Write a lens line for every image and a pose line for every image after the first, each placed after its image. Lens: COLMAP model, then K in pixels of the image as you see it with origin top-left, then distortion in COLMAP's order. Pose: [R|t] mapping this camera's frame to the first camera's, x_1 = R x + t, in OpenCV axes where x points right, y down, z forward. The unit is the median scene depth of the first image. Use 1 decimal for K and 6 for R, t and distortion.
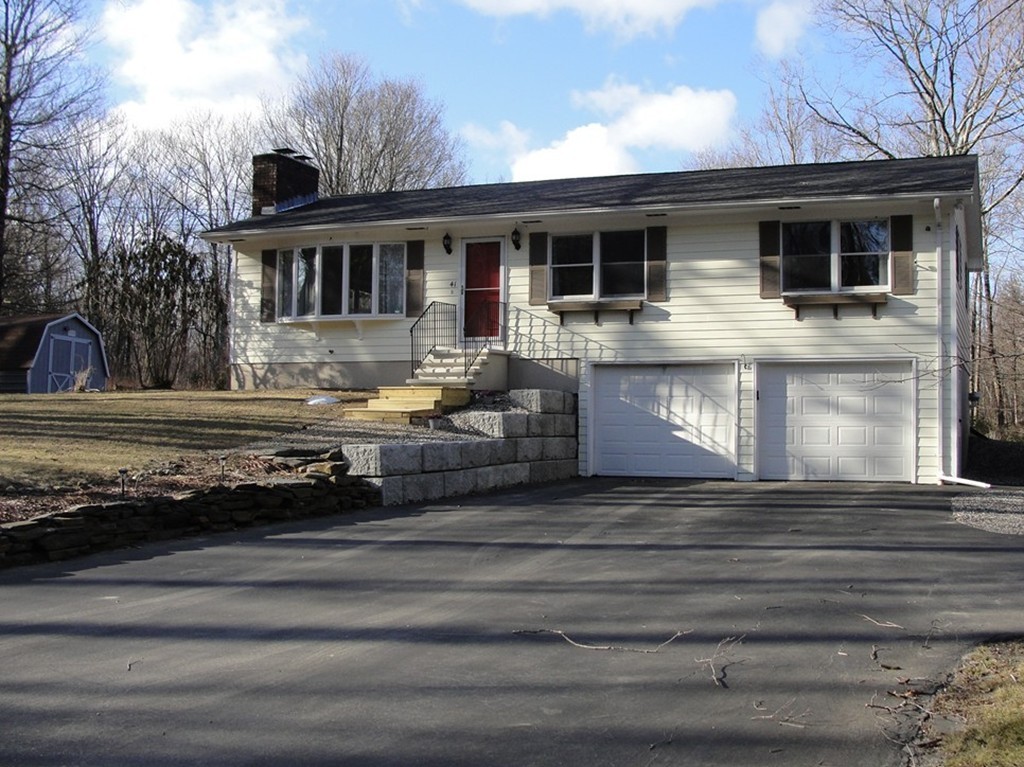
lens RADIAL K [[1193.9, 0, 536.4], [0, 1193.9, 402.8], [0, 0, 1]] dist [-0.222494, 0.301523]
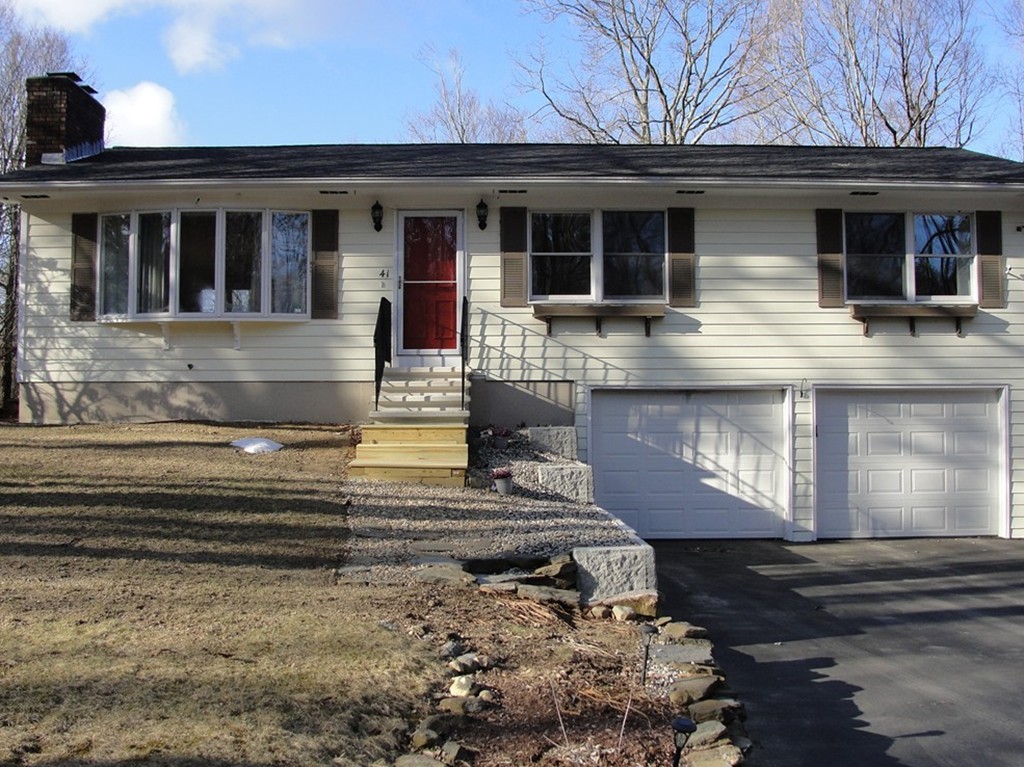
lens RADIAL K [[1193.9, 0, 536.4], [0, 1193.9, 402.8], [0, 0, 1]] dist [-0.222494, 0.301523]
pose [[0.931835, 0.001123, 0.362879, -0.251976], [0.001239, 0.999980, -0.006276, -0.019236], [-0.362879, 0.006298, 0.931815, 0.323669]]
